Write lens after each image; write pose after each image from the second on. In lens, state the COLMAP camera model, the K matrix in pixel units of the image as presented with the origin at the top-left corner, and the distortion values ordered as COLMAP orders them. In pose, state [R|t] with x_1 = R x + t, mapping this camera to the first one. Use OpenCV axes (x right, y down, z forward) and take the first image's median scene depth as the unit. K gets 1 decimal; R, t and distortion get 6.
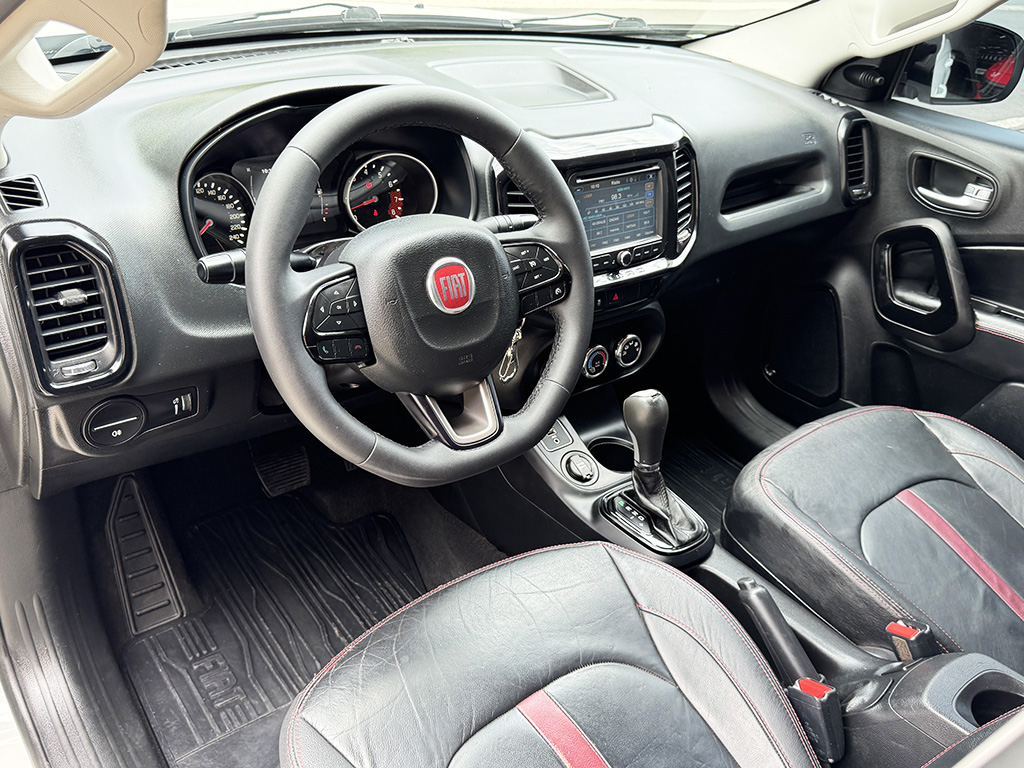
lens RADIAL K [[901.8, 0, 512.0], [0, 901.8, 384.0], [0, 0, 1]] dist [0.079822, -0.002969]
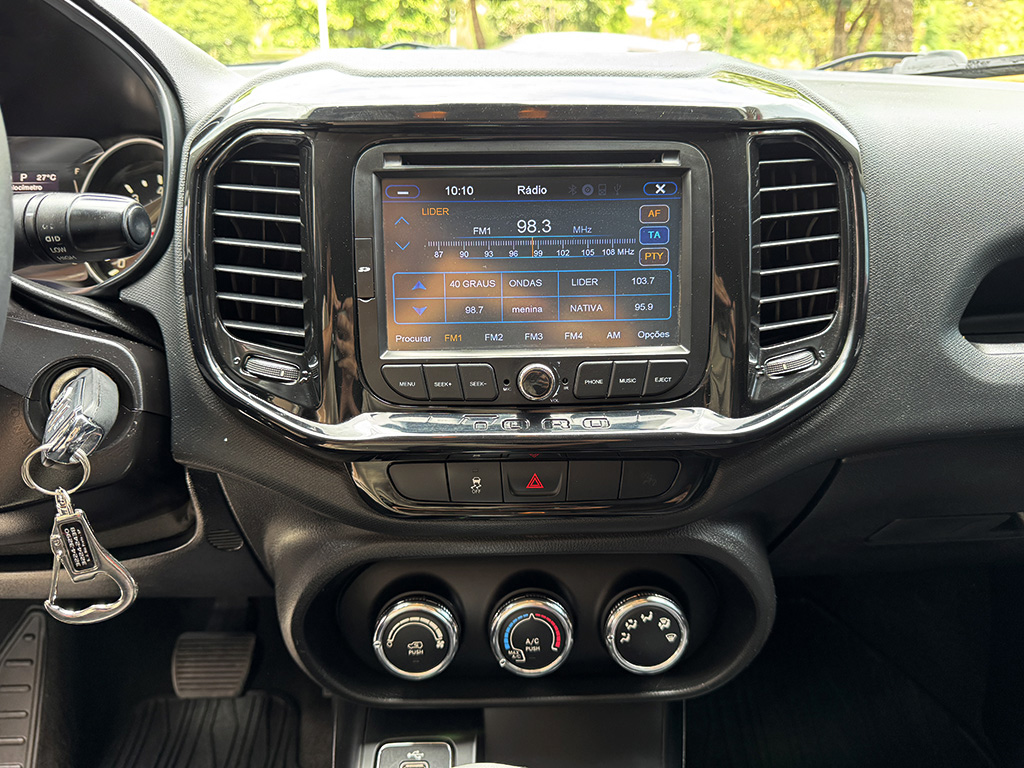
lens RADIAL K [[732.7, 0, 512.0], [0, 732.7, 384.0], [0, 0, 1]] dist [0.116682, -0.241293]
pose [[0.794160, 0.090066, -0.600998, 0.296926], [-0.231787, 0.959089, -0.162554, -0.083776], [0.561770, 0.268397, 0.782546, 0.738238]]
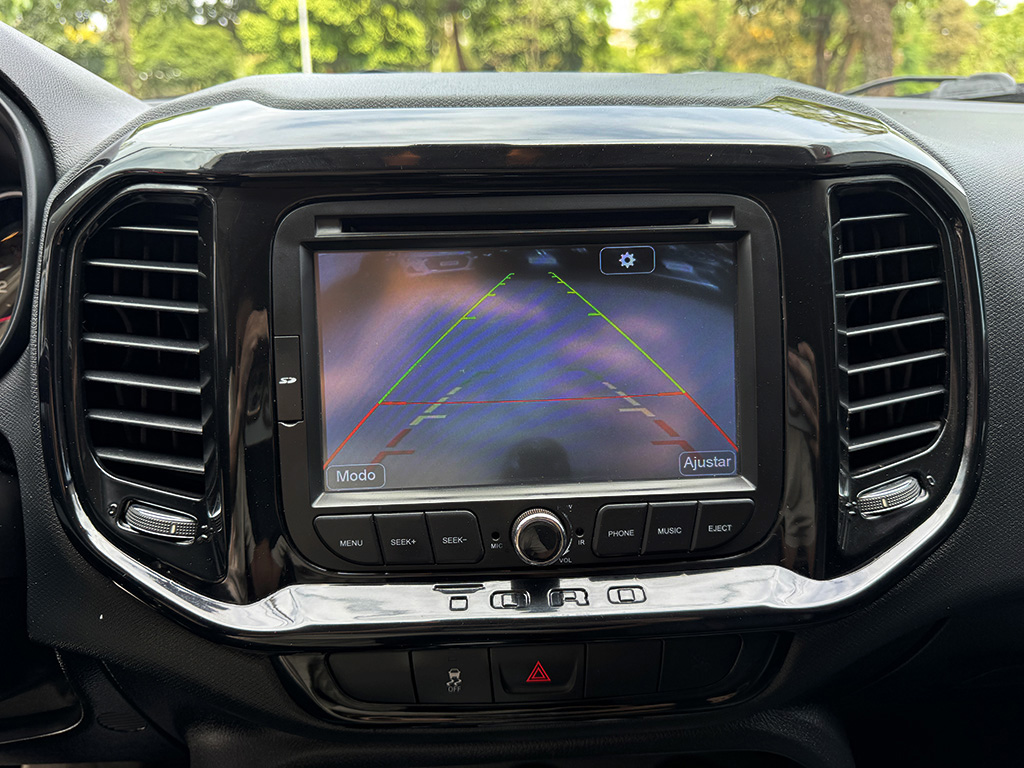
lens RADIAL K [[732.7, 0, 512.0], [0, 732.7, 384.0], [0, 0, 1]] dist [0.116682, -0.241293]
pose [[0.803917, 0.055502, -0.592146, 0.238967], [-0.213447, 0.956231, -0.200156, -0.134408], [0.555119, 0.287300, 0.780577, 0.799375]]
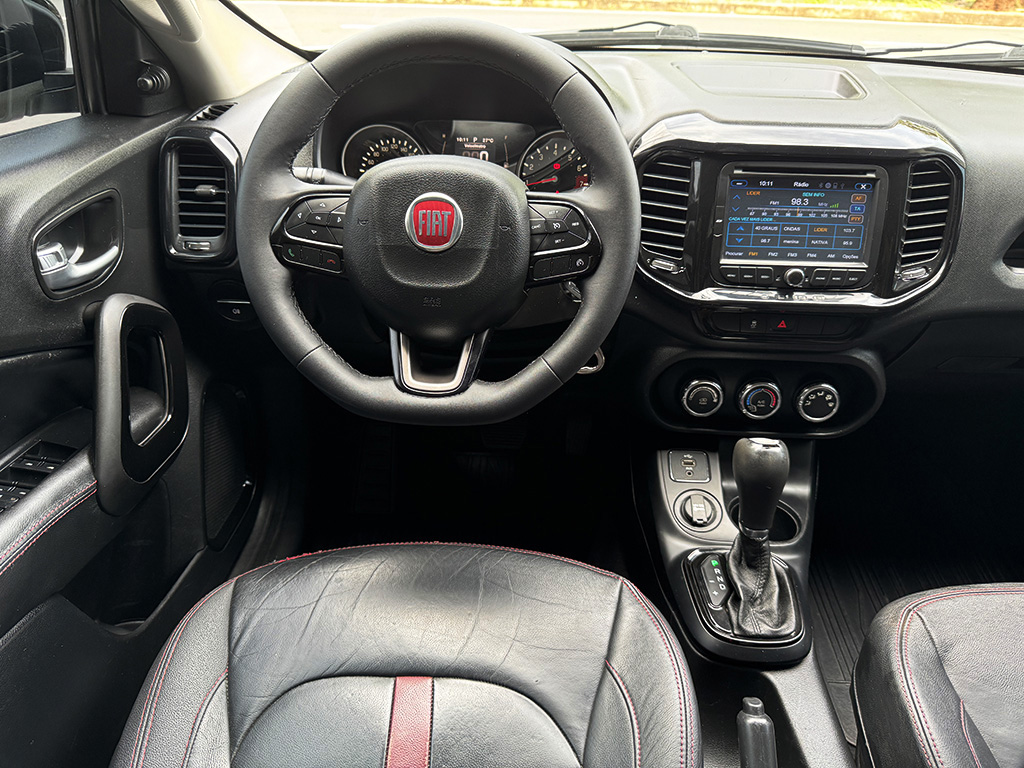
lens RADIAL K [[732.7, 0, 512.0], [0, 732.7, 384.0], [0, 0, 1]] dist [0.116682, -0.241293]
pose [[0.743186, 0.248325, -0.621297, 0.369833], [-0.287680, 0.956958, 0.038367, 0.001215], [0.604082, 0.150221, 0.782636, 0.327210]]
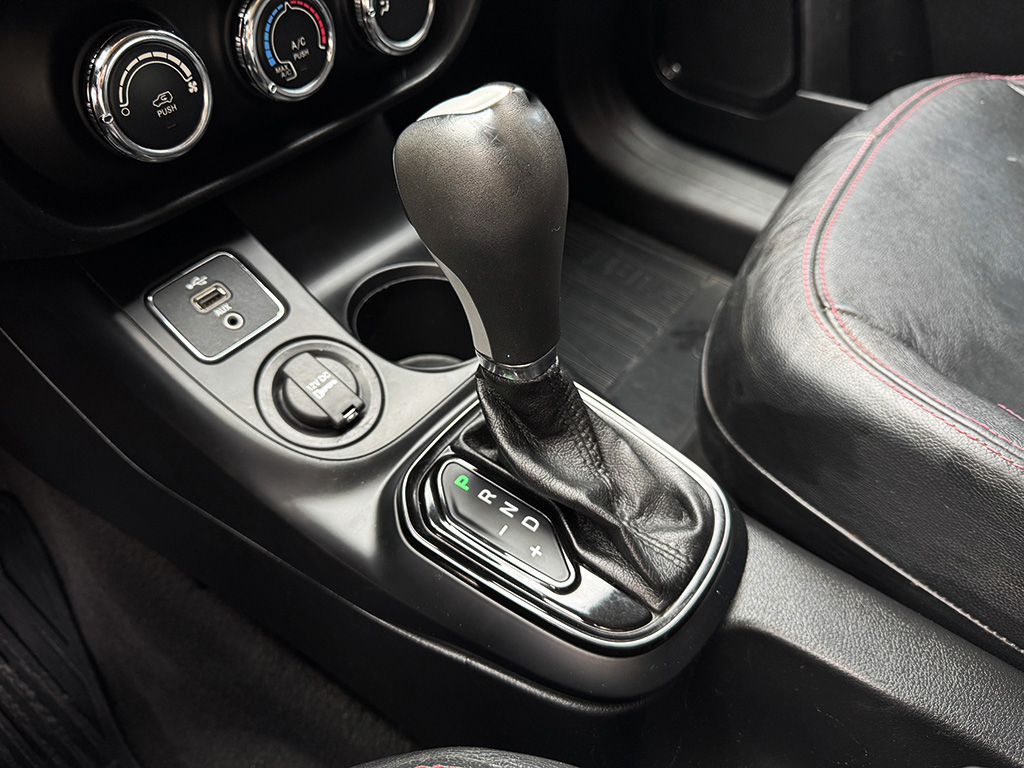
lens RADIAL K [[732.7, 0, 512.0], [0, 732.7, 384.0], [0, 0, 1]] dist [0.116682, -0.241293]
pose [[0.965746, -0.223292, 0.132197, 0.111982], [0.175479, 0.937275, 0.301201, 0.022499], [-0.191161, -0.267686, 0.944353, 0.761410]]
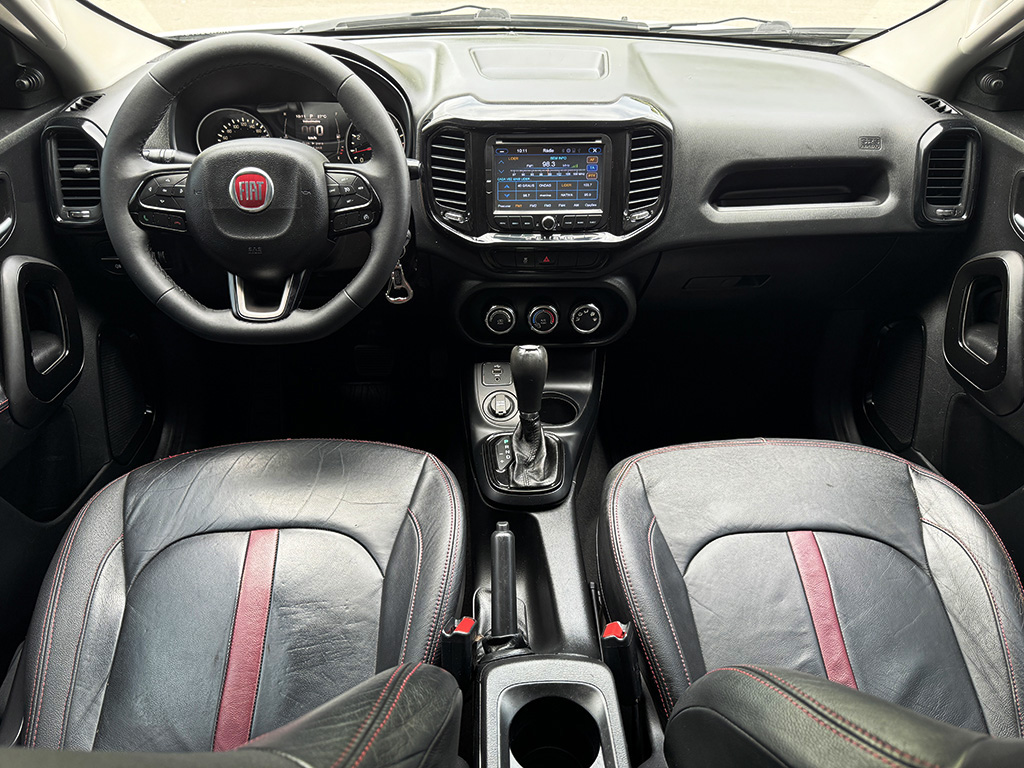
lens RADIAL K [[722.1, 0, 512.0], [0, 722.1, 384.0], [0, 0, 1]] dist [0.096473, -0.136339]
pose [[0.795317, 0.247140, -0.553528, 0.609598], [-0.241311, 0.966726, 0.084906, -0.014692], [0.556094, 0.066045, 0.828491, 0.260273]]
